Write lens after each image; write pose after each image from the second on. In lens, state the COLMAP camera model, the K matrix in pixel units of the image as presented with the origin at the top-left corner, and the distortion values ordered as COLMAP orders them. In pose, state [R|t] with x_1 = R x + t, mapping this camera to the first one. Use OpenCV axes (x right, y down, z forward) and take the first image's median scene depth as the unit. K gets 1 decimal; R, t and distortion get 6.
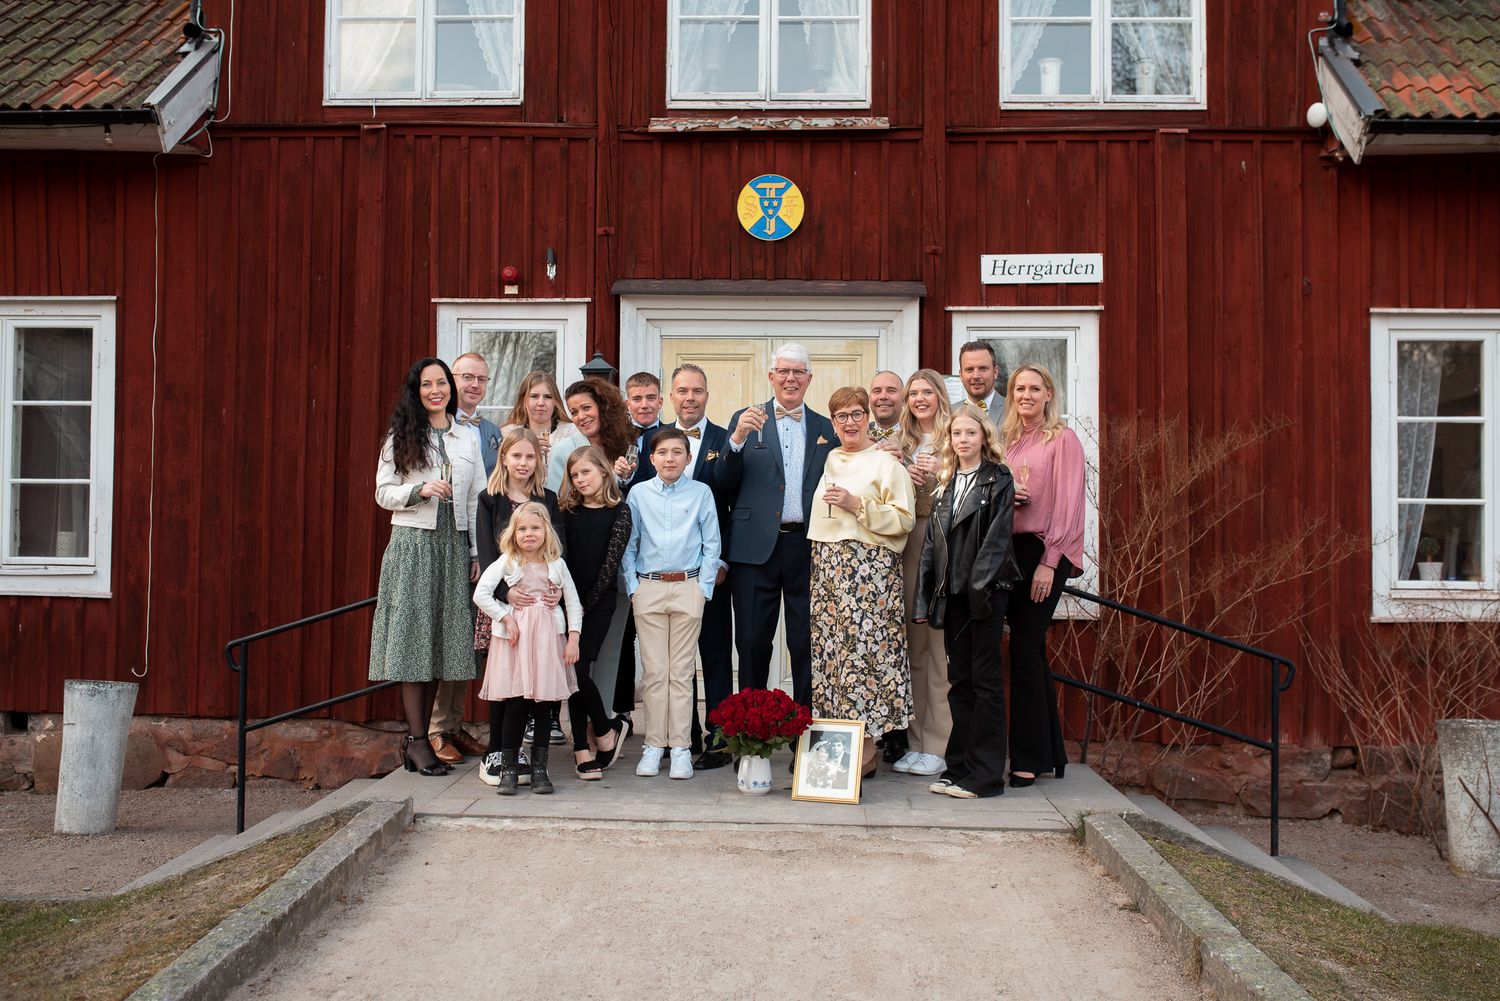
lens RADIAL K [[1521.9, 0, 777.4], [0, 1521.9, 499.8], [0, 0, 1]] dist [-0.017386, 0.043506]
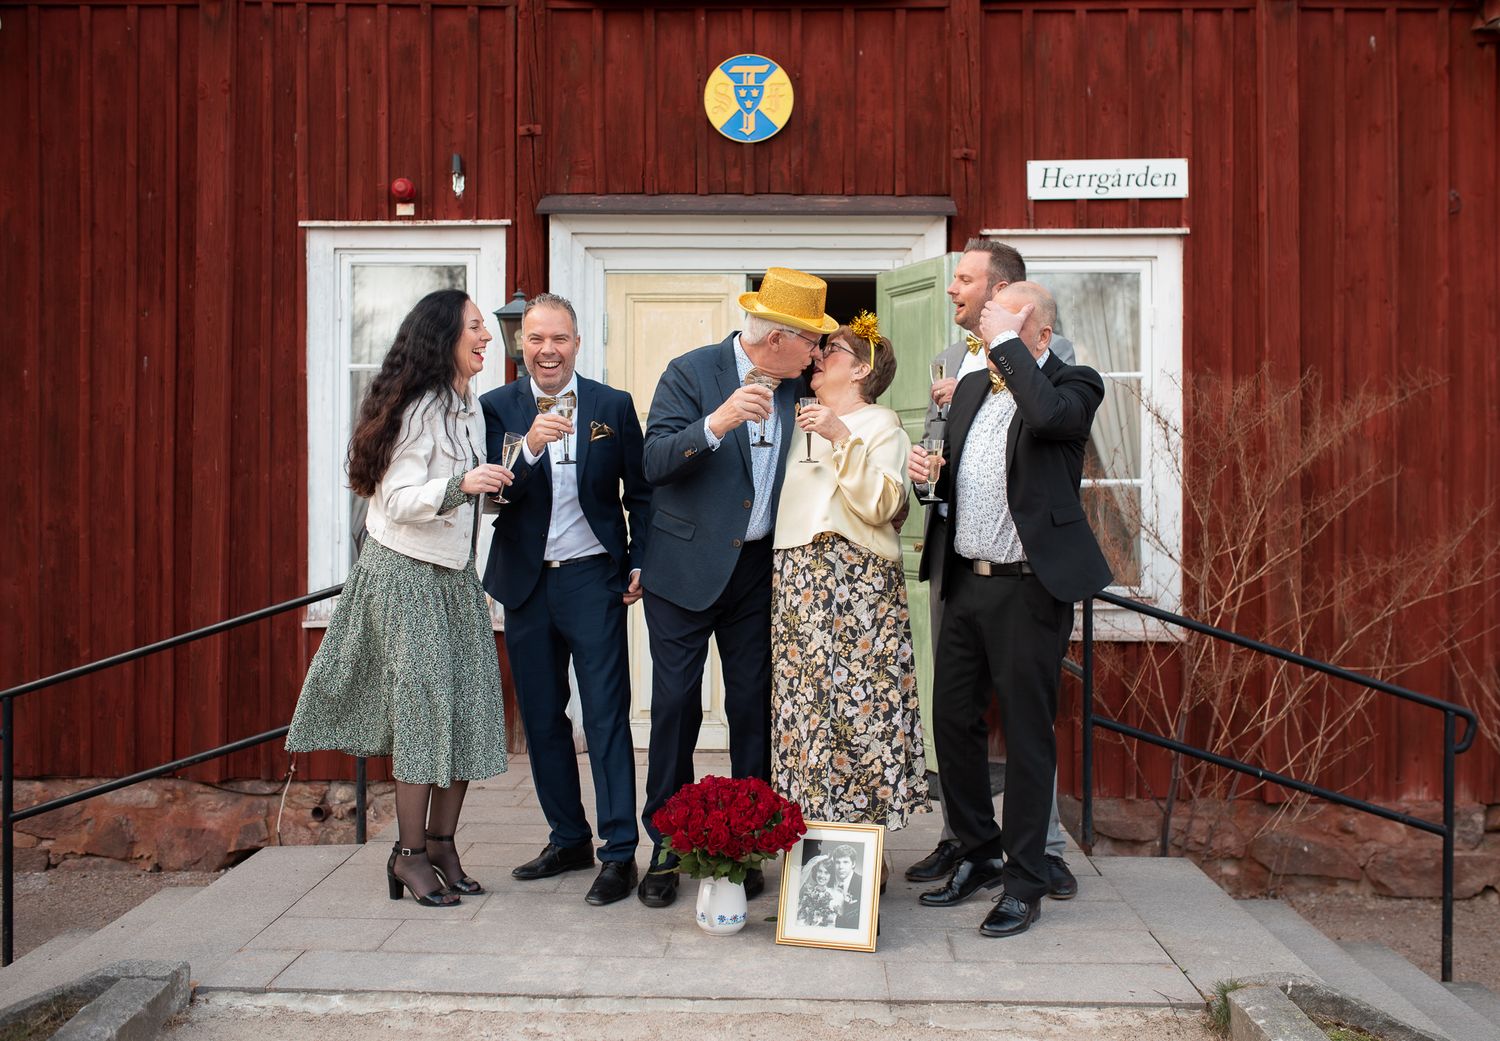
lens RADIAL K [[1590.0, 0, 813.4], [0, 1590.0, 524.6], [0, 0, 1]] dist [-0.019070, 0.022793]
pose [[0.999670, -0.006684, 0.024812, 0.006670], [0.005820, 0.999379, 0.034759, -0.008377], [-0.025029, -0.034603, 0.999088, 0.207255]]
